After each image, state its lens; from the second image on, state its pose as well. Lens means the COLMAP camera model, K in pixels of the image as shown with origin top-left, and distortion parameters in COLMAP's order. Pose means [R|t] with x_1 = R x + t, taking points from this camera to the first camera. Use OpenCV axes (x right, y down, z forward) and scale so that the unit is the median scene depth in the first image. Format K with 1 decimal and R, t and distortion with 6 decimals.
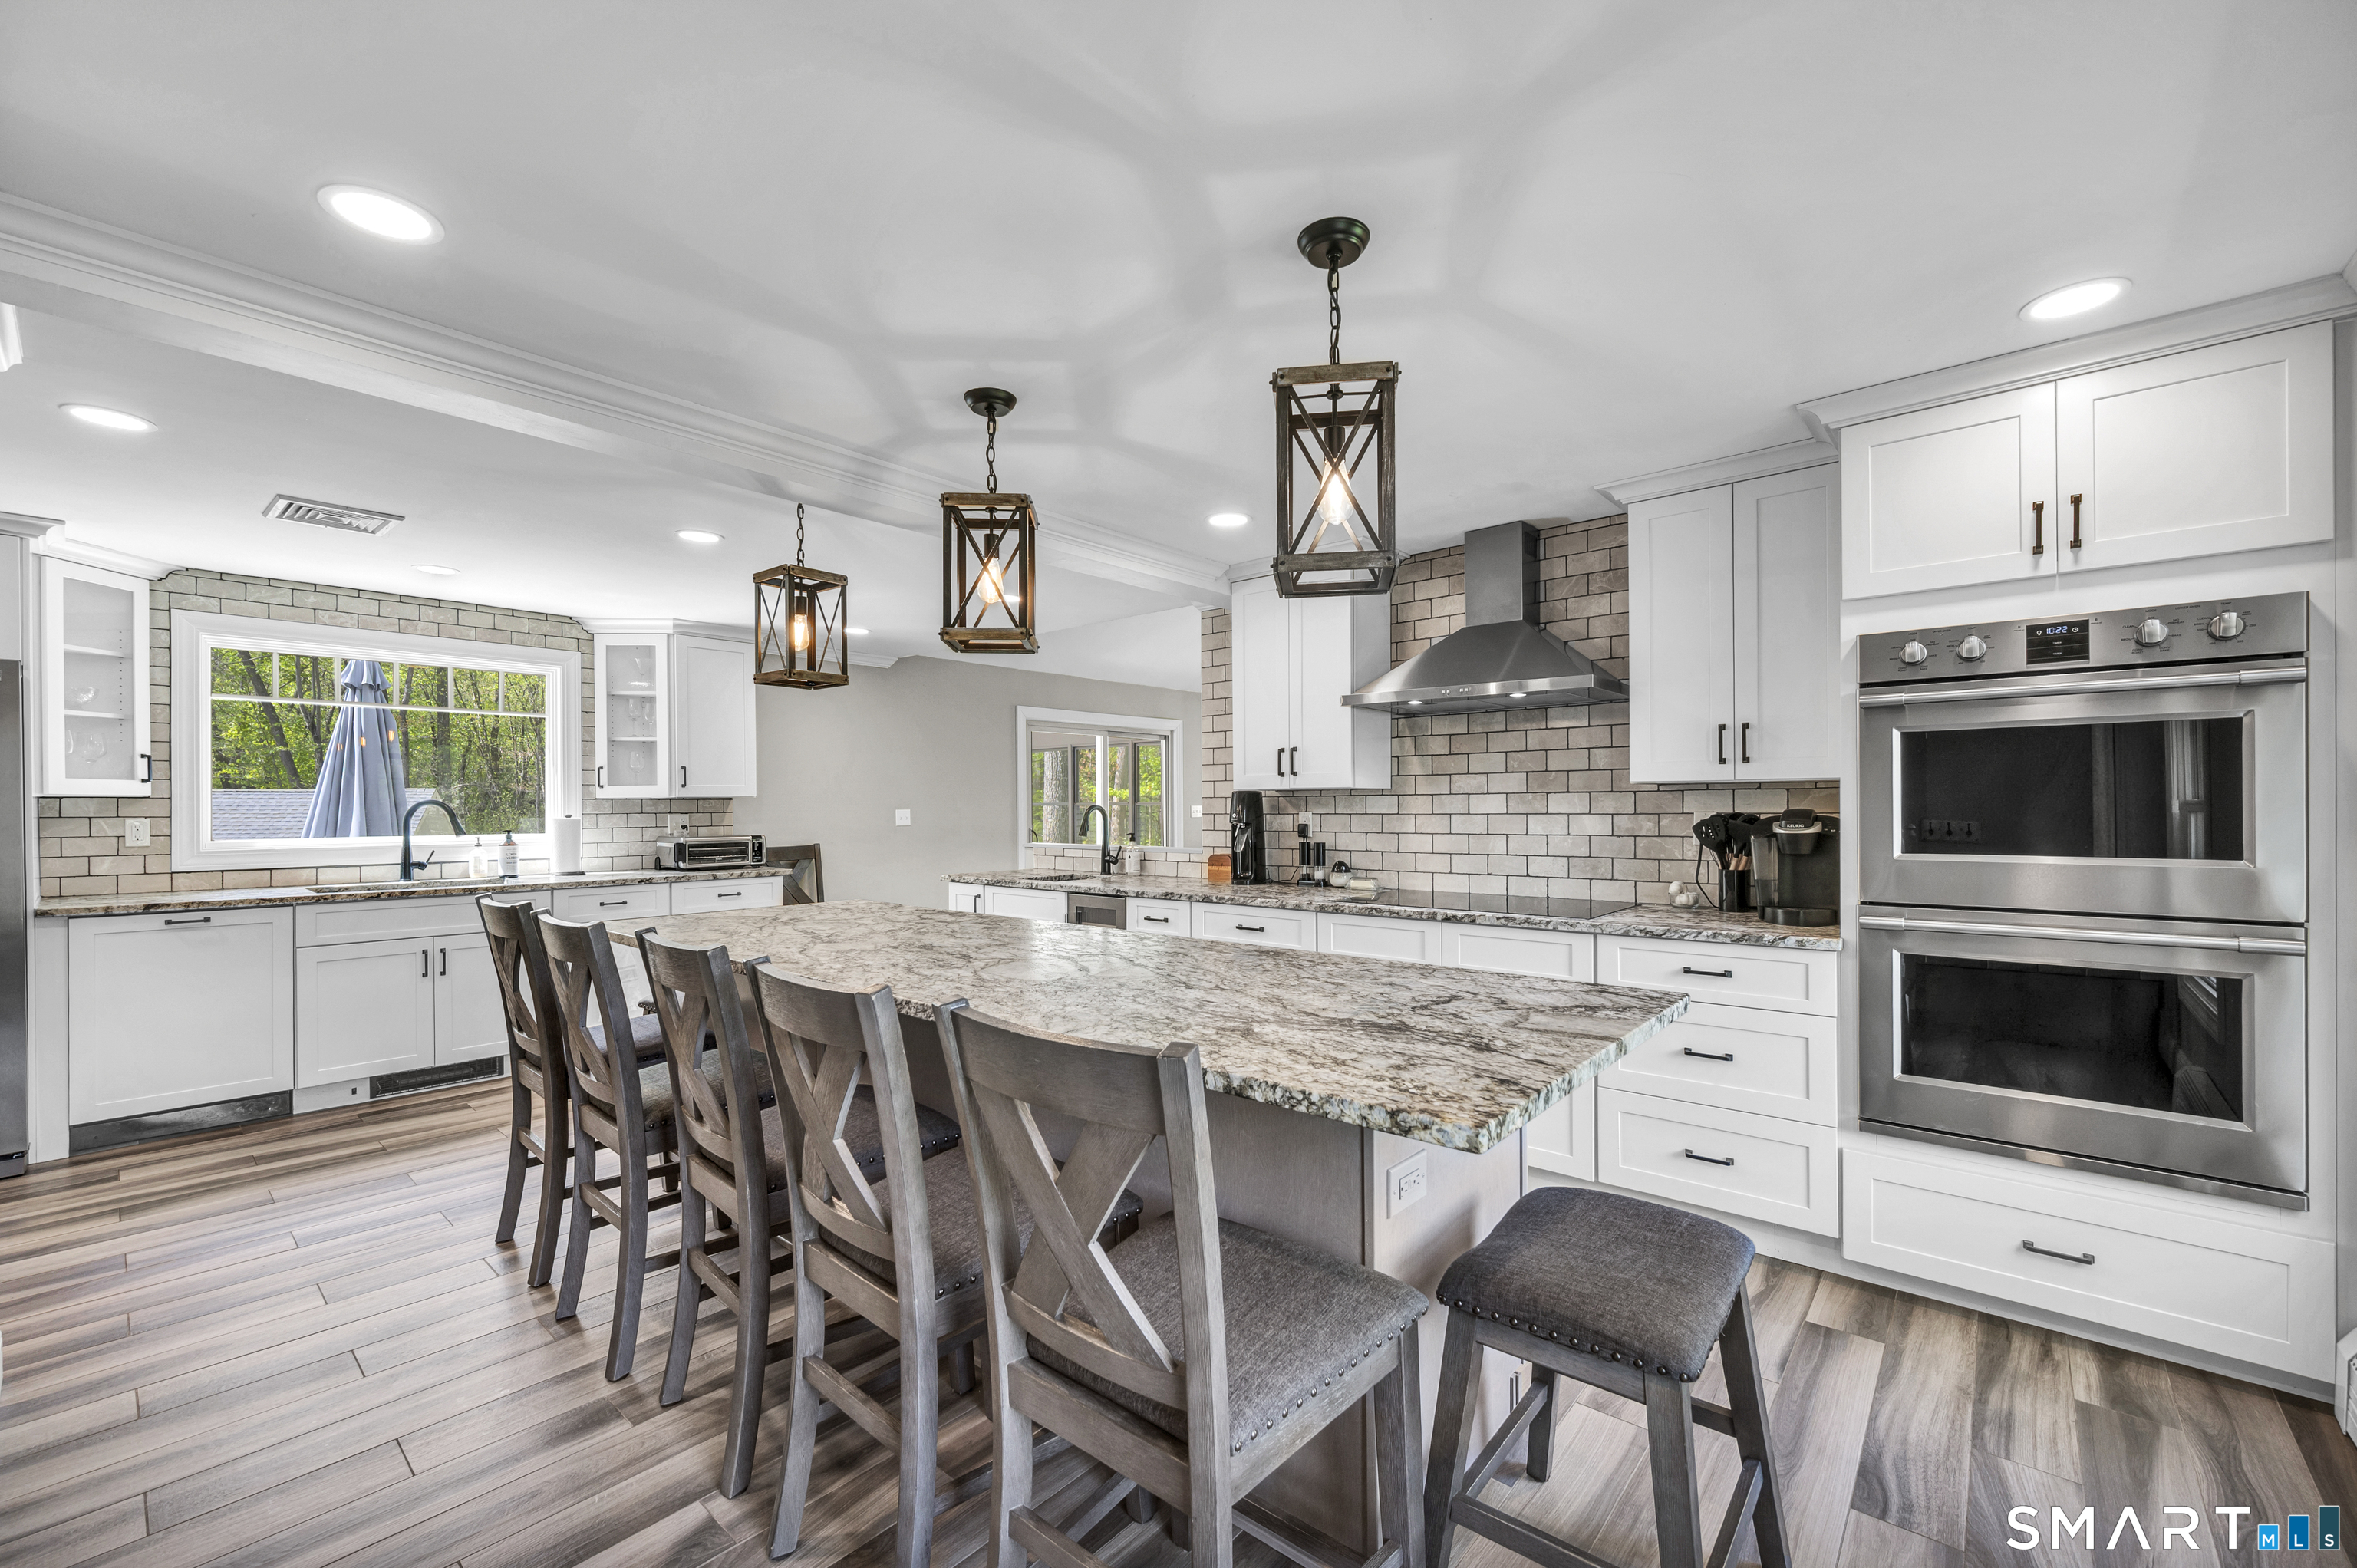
lens RADIAL K [[952.0, 0, 1178.1], [0, 952.0, 806.5], [0, 0, 1]] dist [-0.003824, 0.000489]
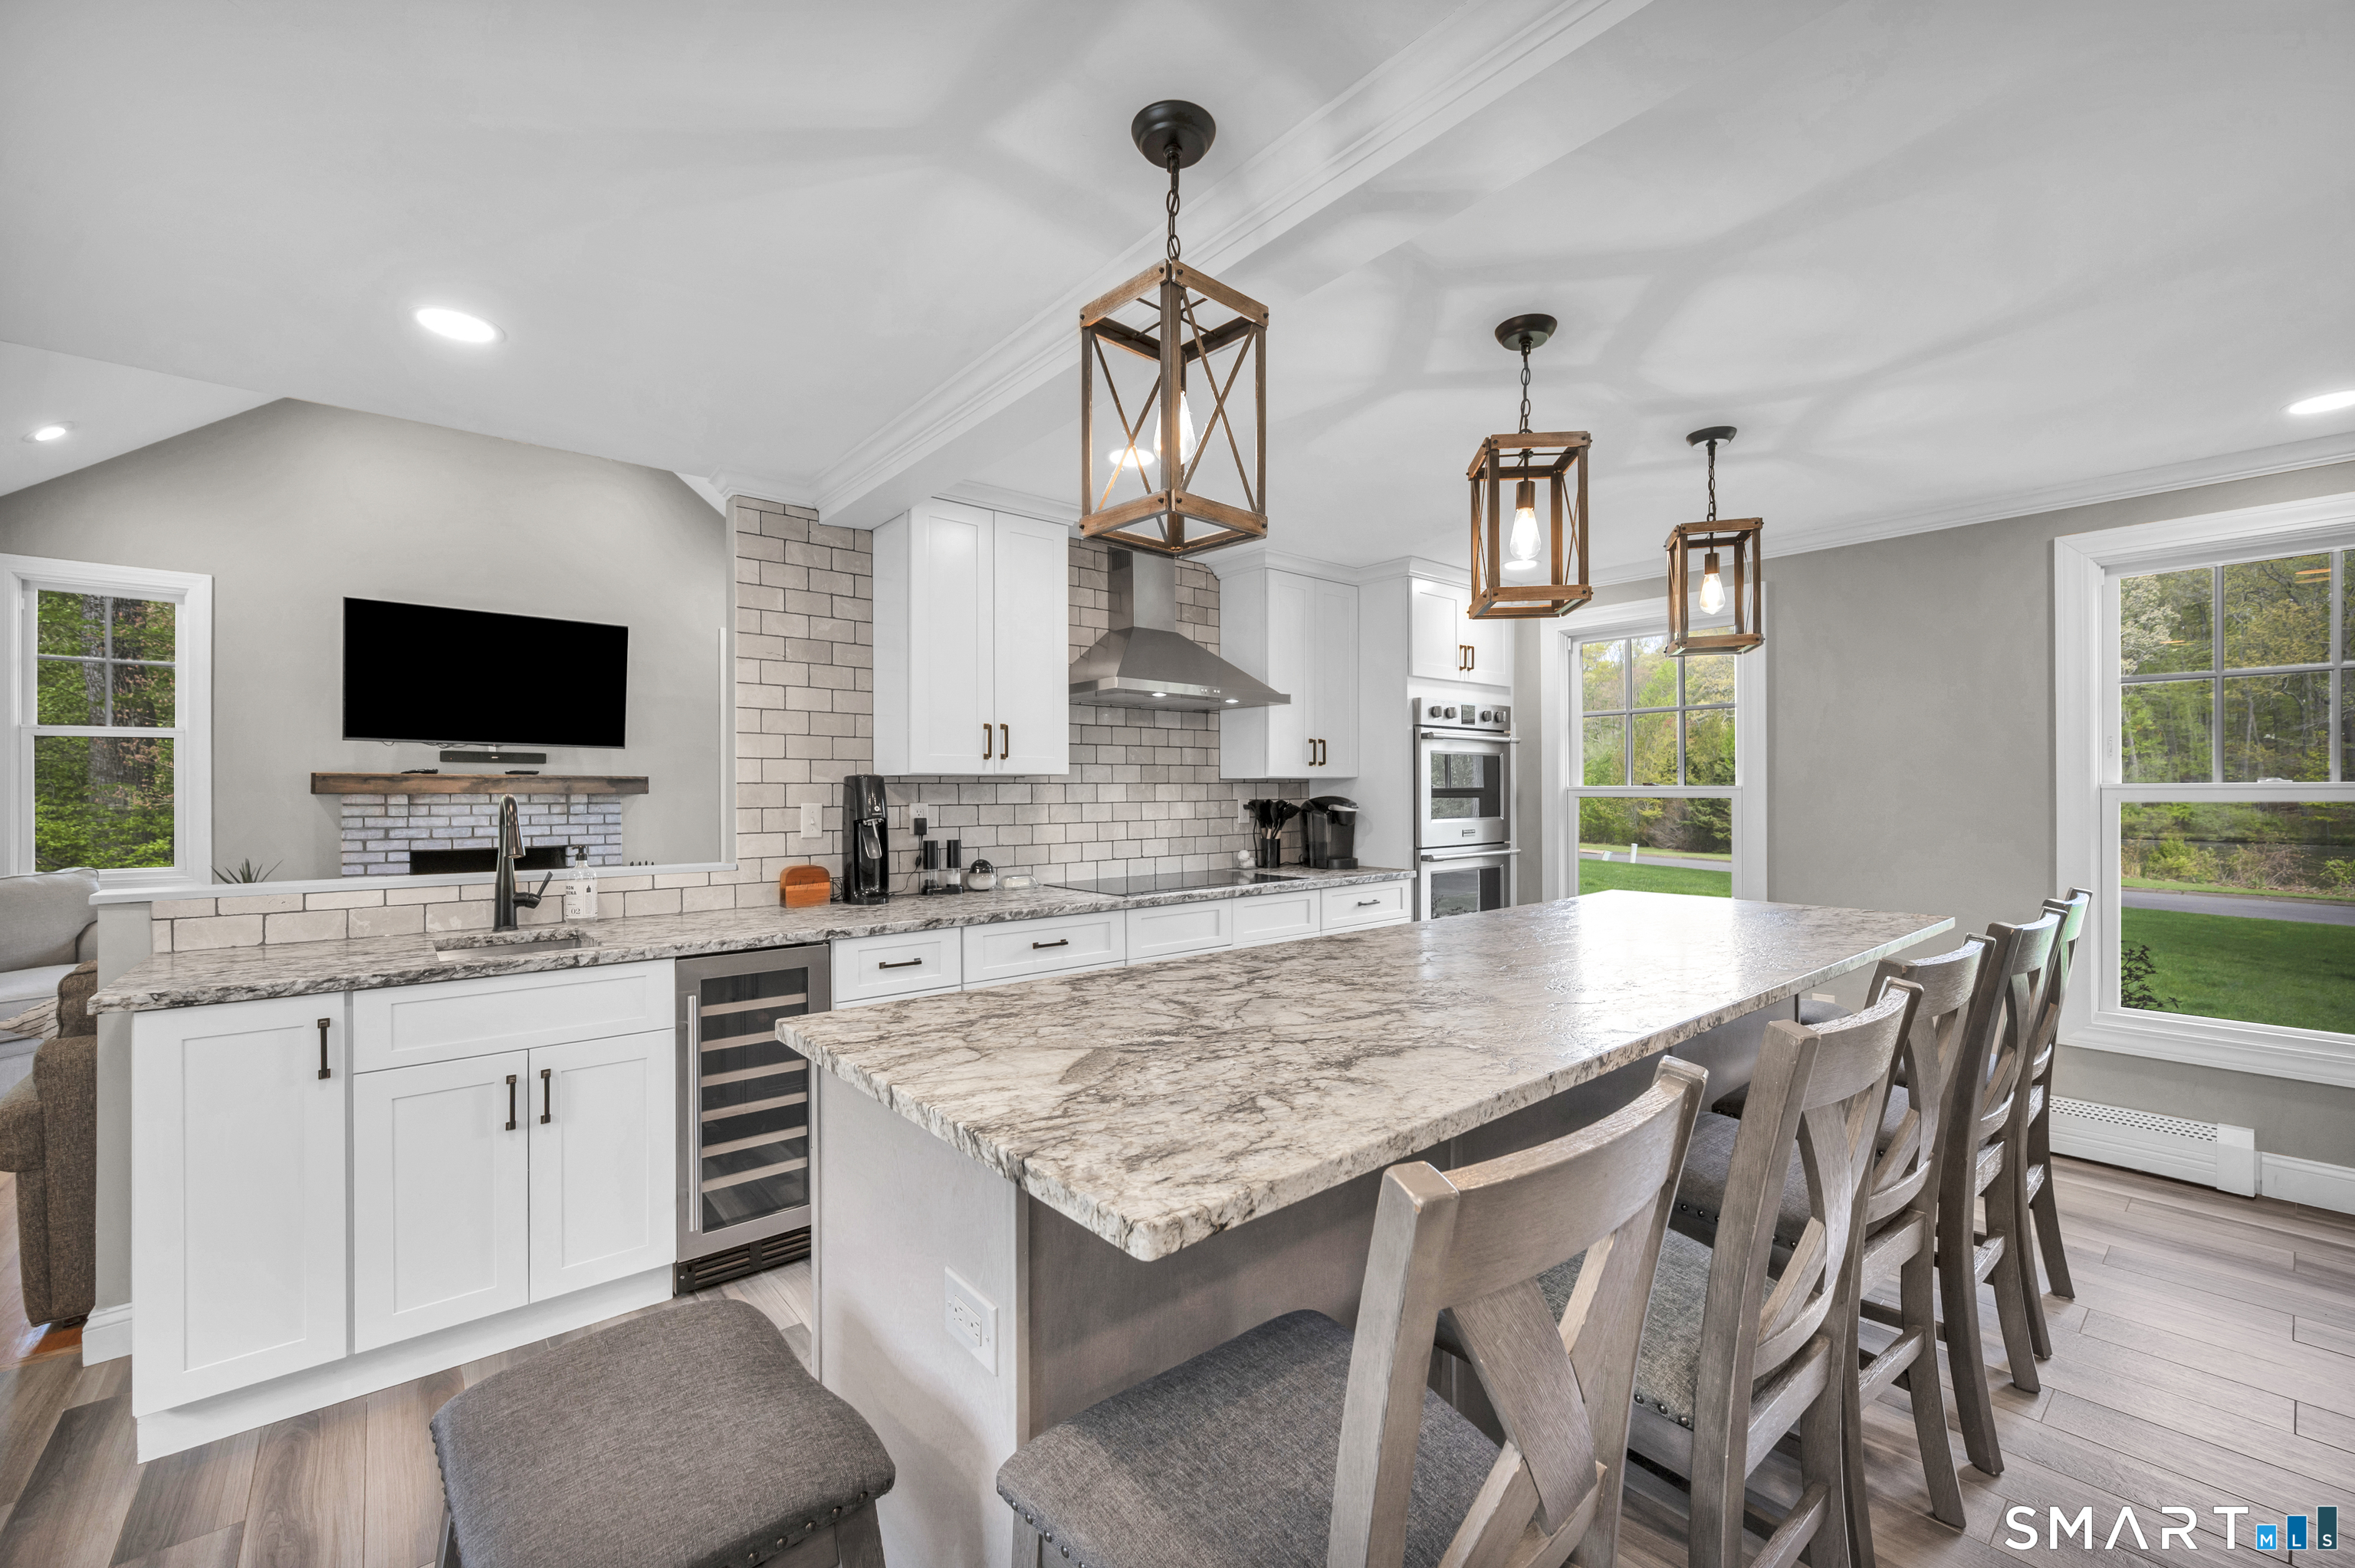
lens RADIAL K [[959.5, 0, 1184.2], [0, 959.5, 794.0], [0, 0, 1]] dist [0.002404, -0.000107]
pose [[0.149719, 0.001147, 0.988728, -0.728579], [0.004168, 0.999990, -0.001792, 0.000313], [-0.988720, 0.004389, 0.149713, 0.765730]]
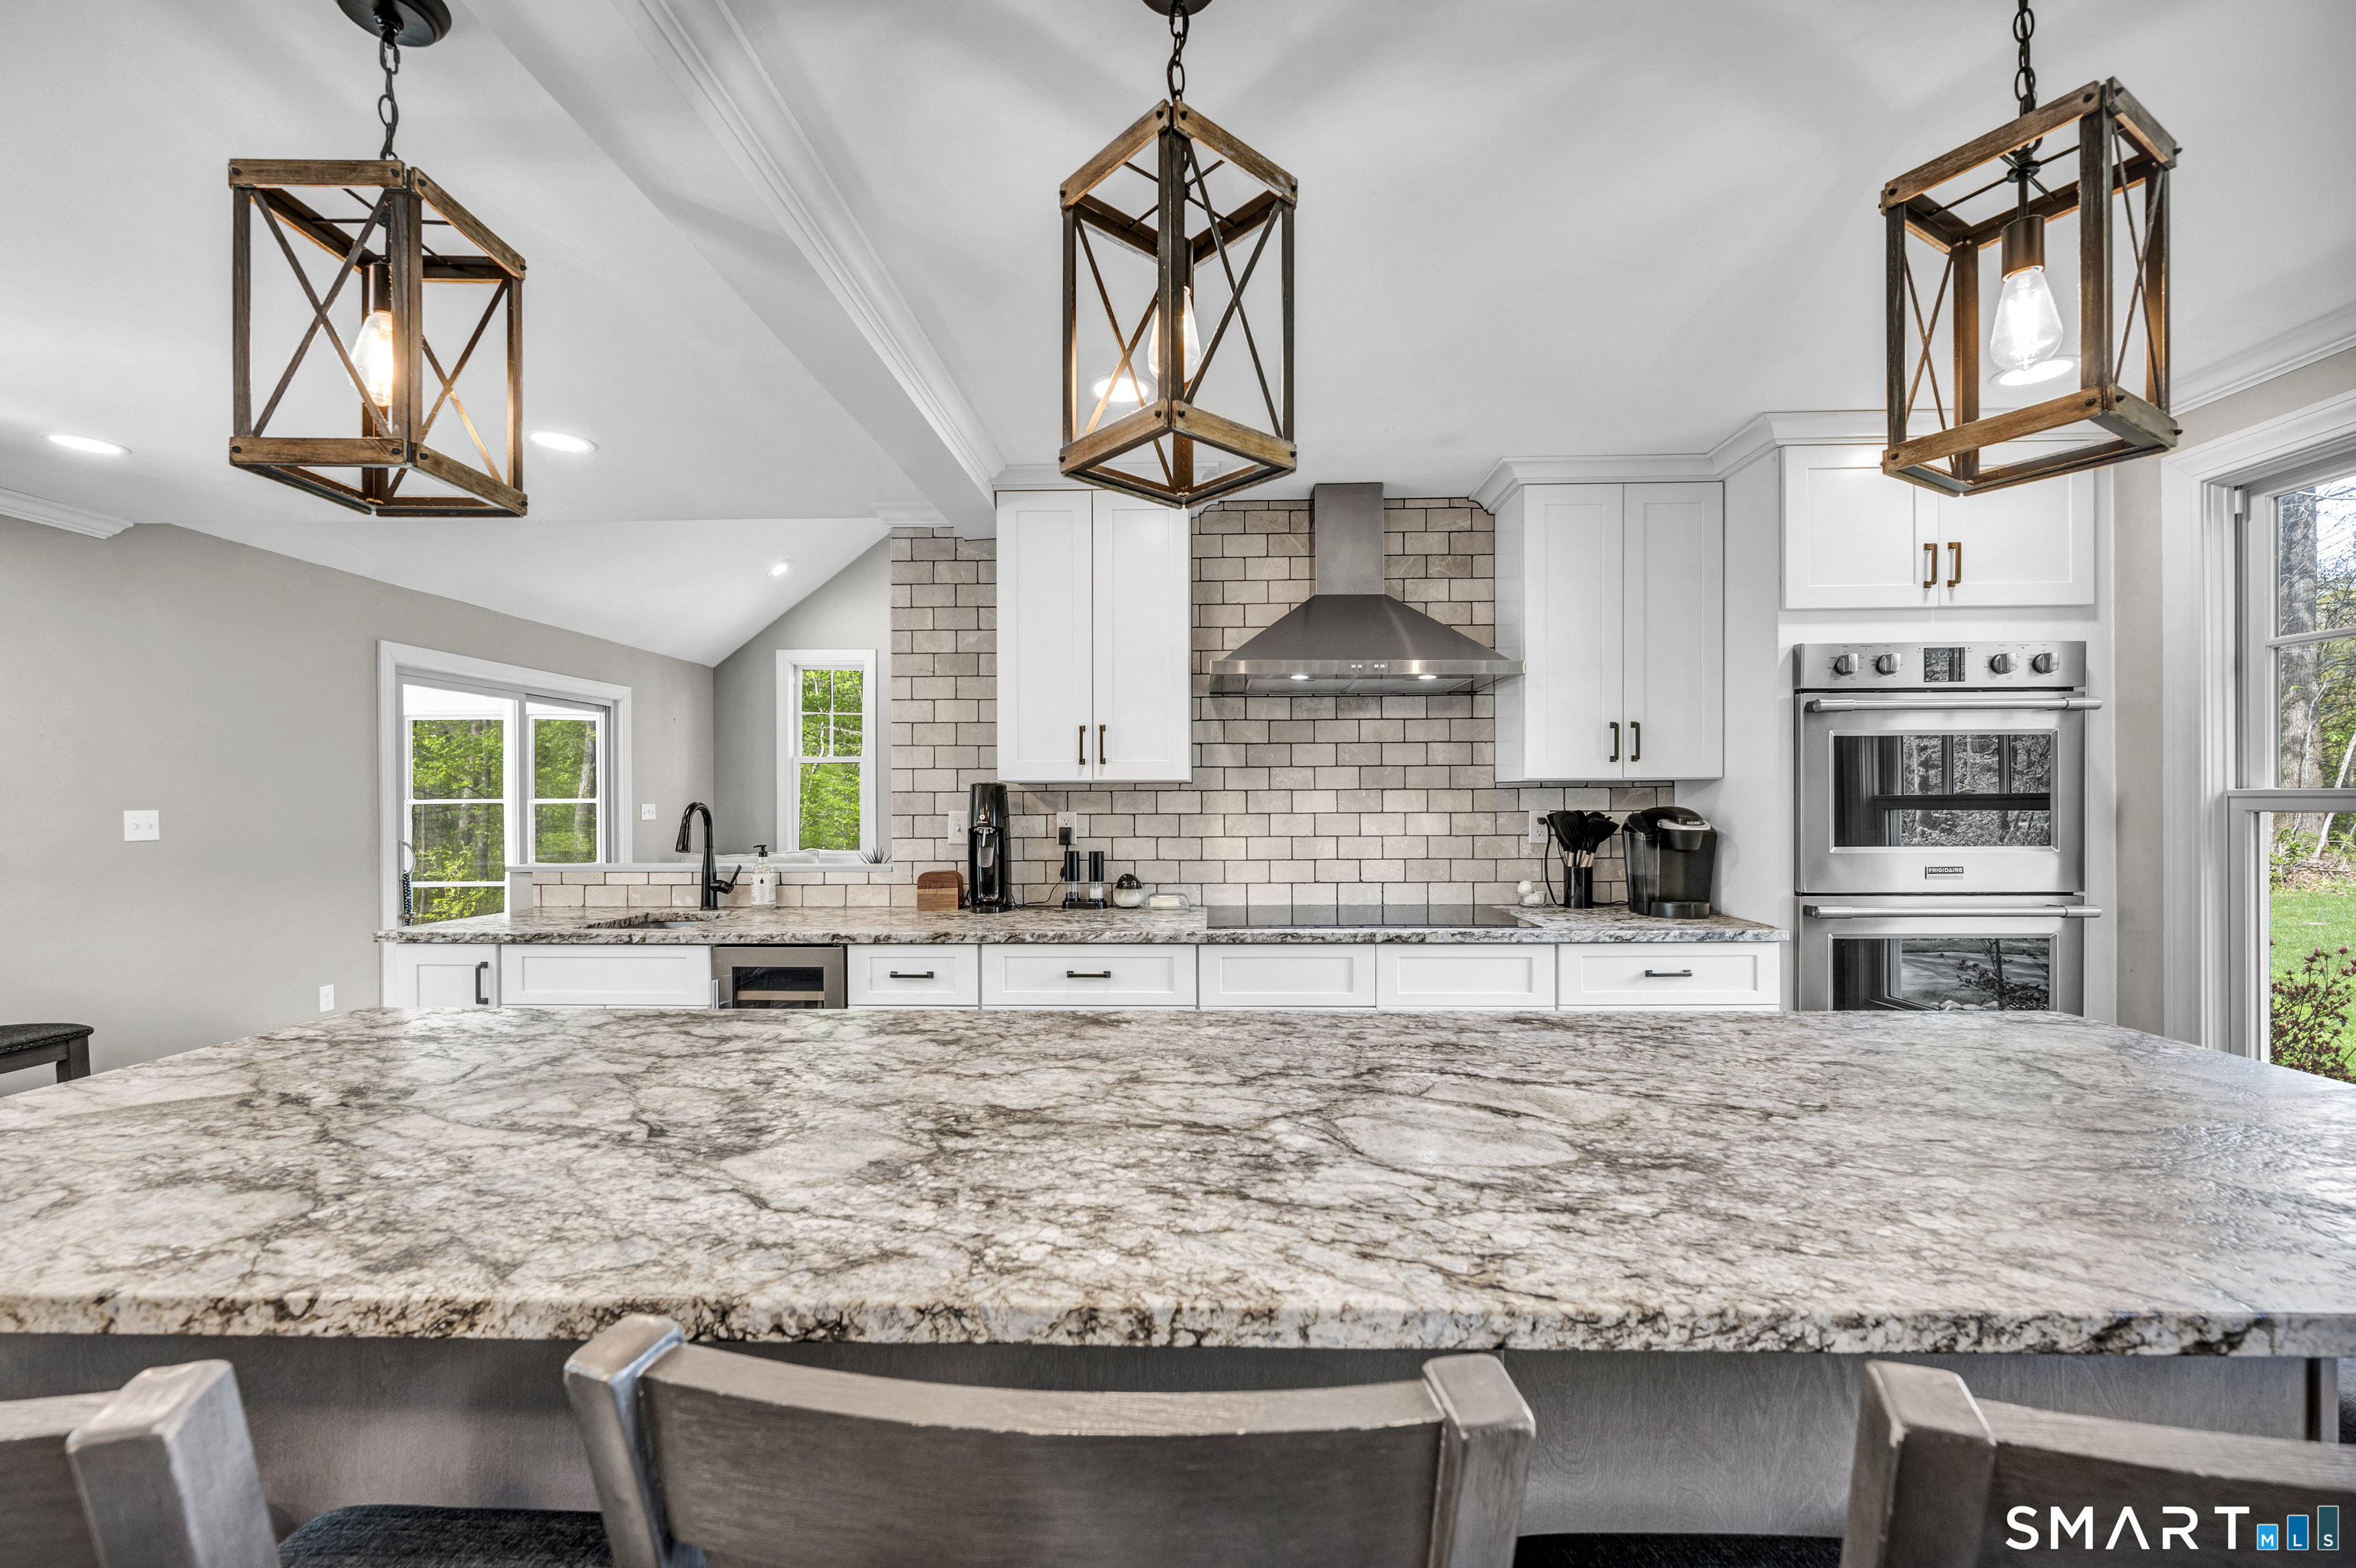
lens RADIAL K [[959.9, 0, 1181.8], [0, 959.9, 801.4], [0, 0, 1]] dist [0.002404, -0.000107]
pose [[0.773459, 0.001677, 0.633844, -0.329604], [0.000439, 0.999995, -0.003182, -0.000201], [-0.633846, 0.002739, 0.773454, 0.399112]]
